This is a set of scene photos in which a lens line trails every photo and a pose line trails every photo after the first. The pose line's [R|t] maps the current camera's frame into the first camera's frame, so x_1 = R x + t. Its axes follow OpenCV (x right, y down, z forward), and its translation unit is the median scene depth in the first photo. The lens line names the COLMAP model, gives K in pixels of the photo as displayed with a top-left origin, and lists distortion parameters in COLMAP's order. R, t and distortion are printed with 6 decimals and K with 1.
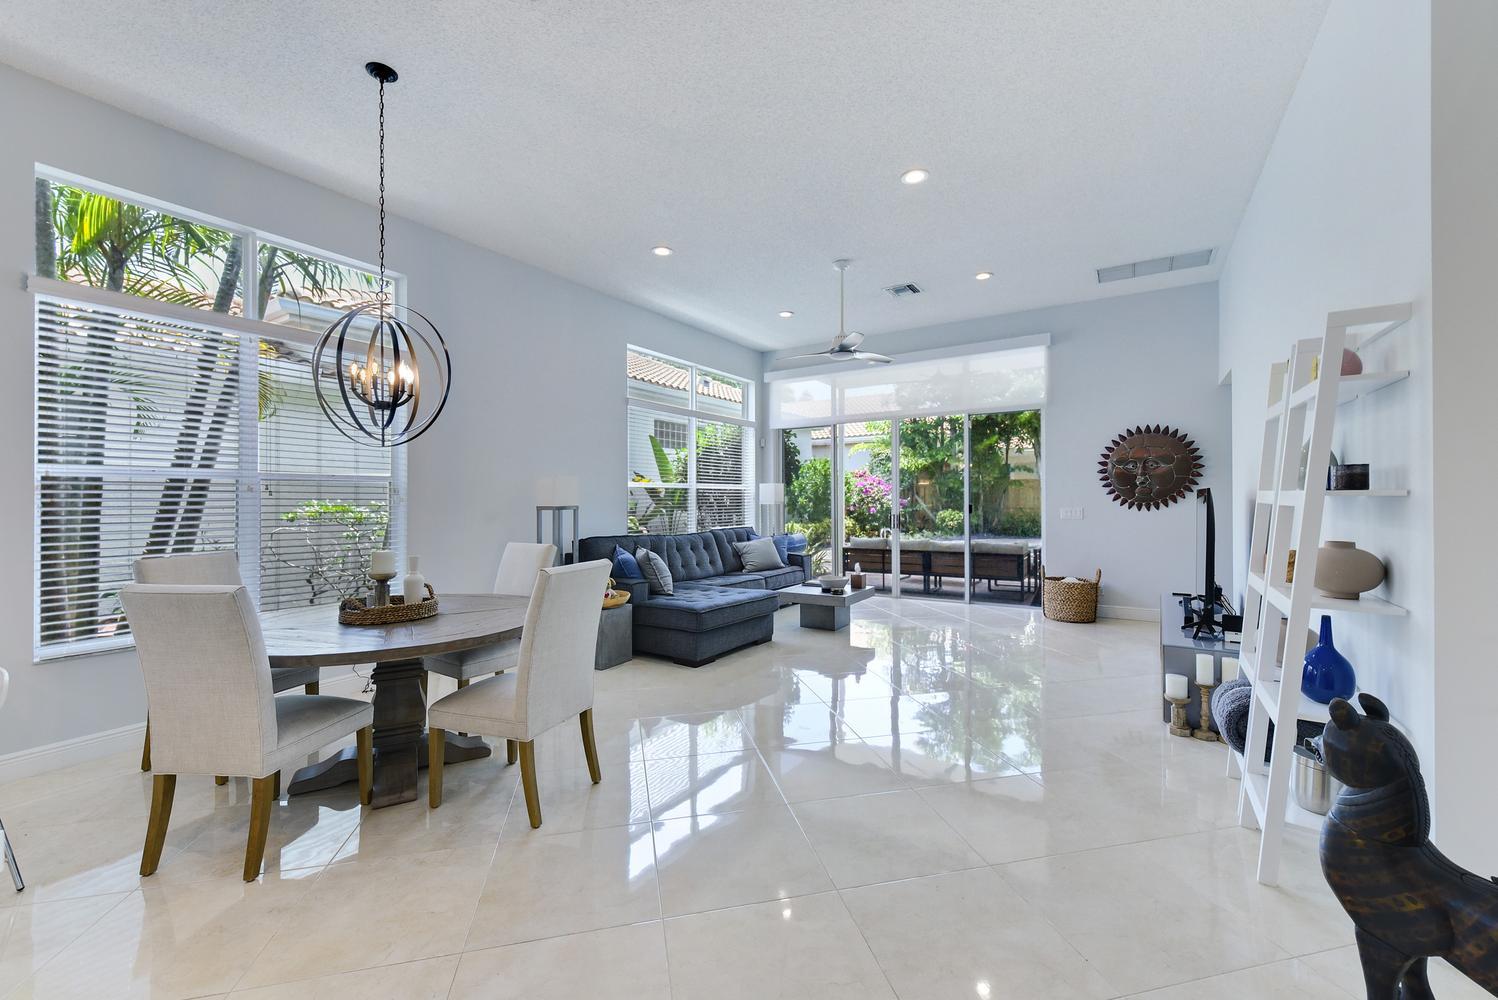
lens RADIAL K [[612.0, 0, 772.1], [0, 612.0, 478.2], [0, 0, 1]] dist [0.001213, 0.000073]
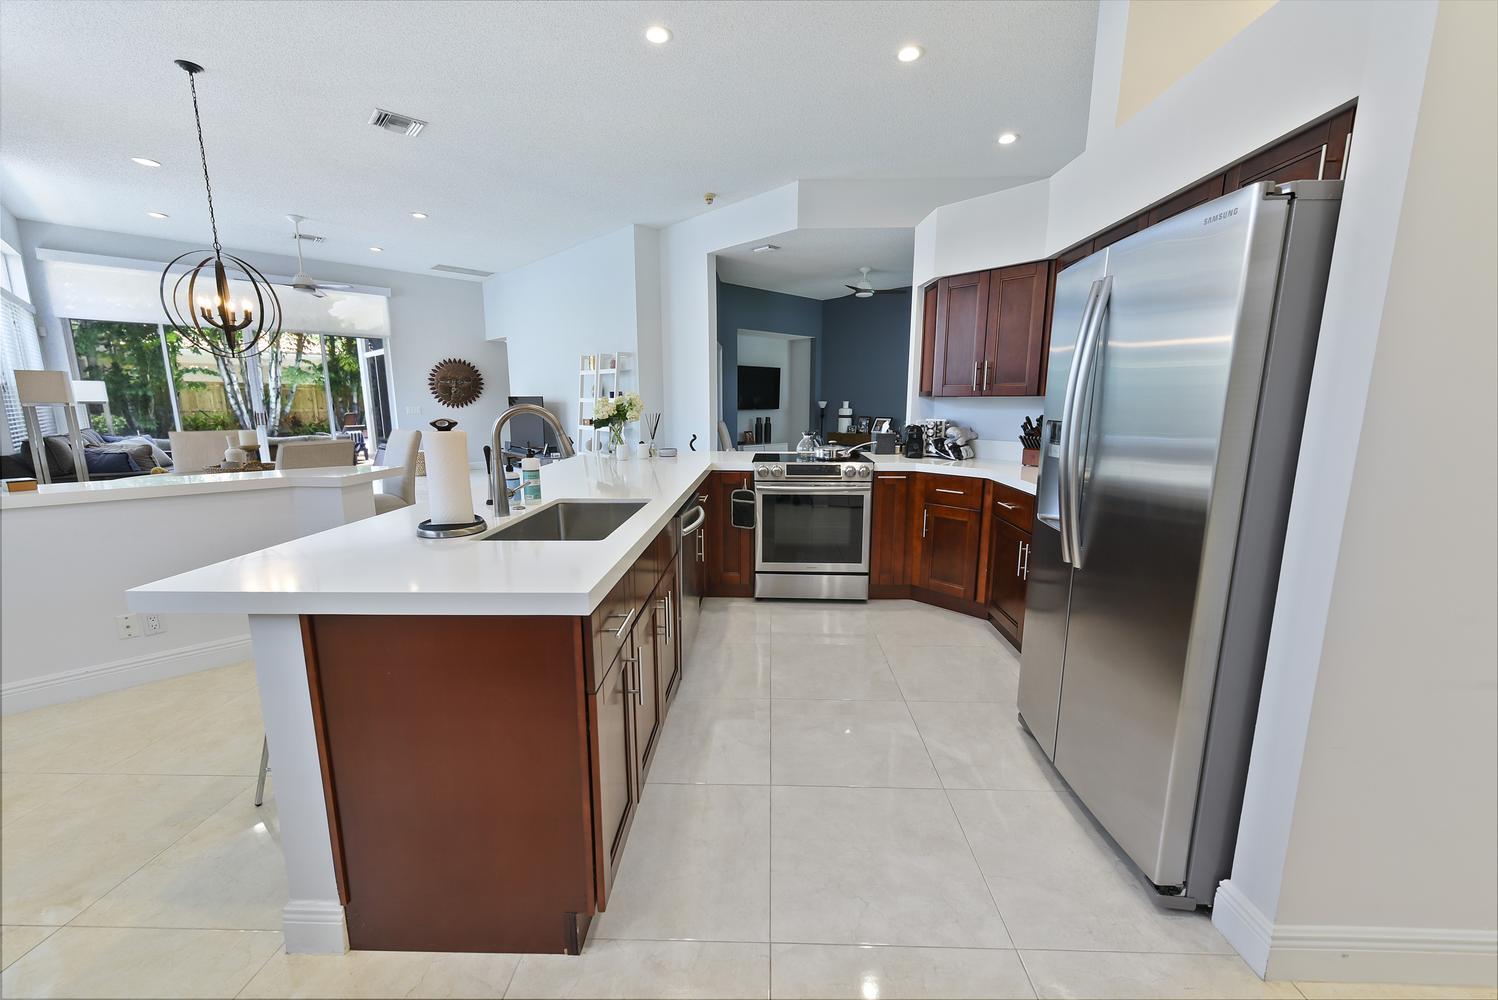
lens RADIAL K [[590.6, 0, 749.0], [0, 590.6, 500.0], [0, 0, 1]] dist [0.000938, -0.000029]
pose [[0.270981, -0.151765, 0.950545, -0.739842], [-0.034935, 0.985292, 0.167272, 0.000056], [-0.961950, -0.078535, 0.261693, -0.249739]]
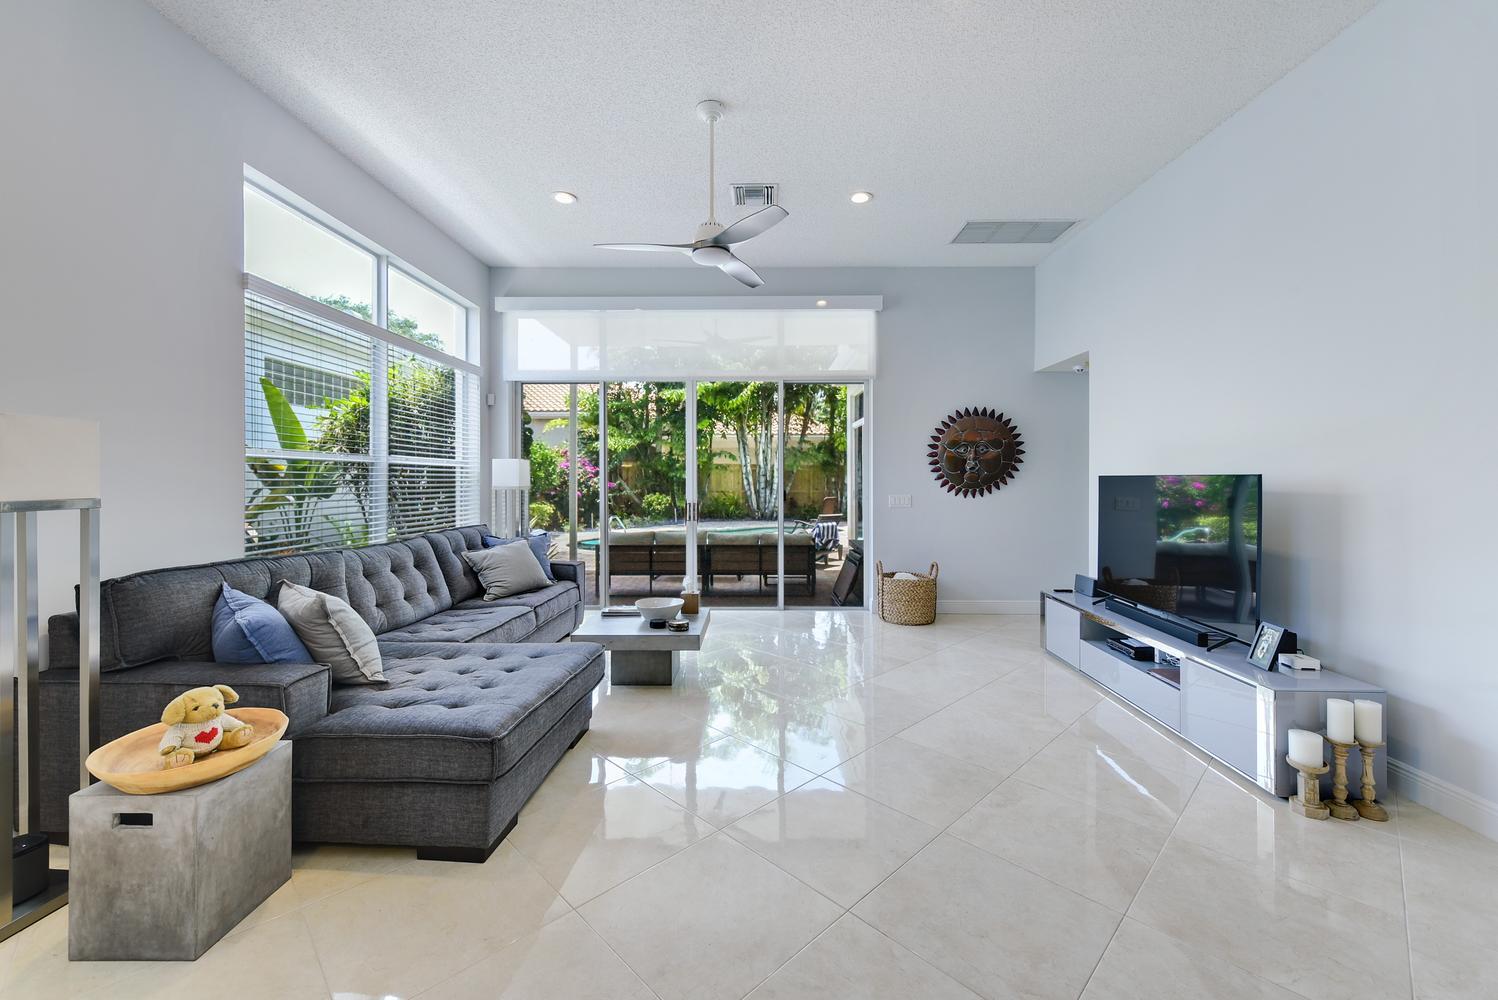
lens RADIAL K [[579.7, 0, 763.9], [0, 579.7, 476.0], [0, 0, 1]] dist [0.002924, 0.000141]
pose [[0.852823, 0.012616, 0.522048, -0.118018], [-0.025332, 0.999531, 0.017229, 0.011207], [-0.521585, -0.027918, 0.852742, 0.366421]]
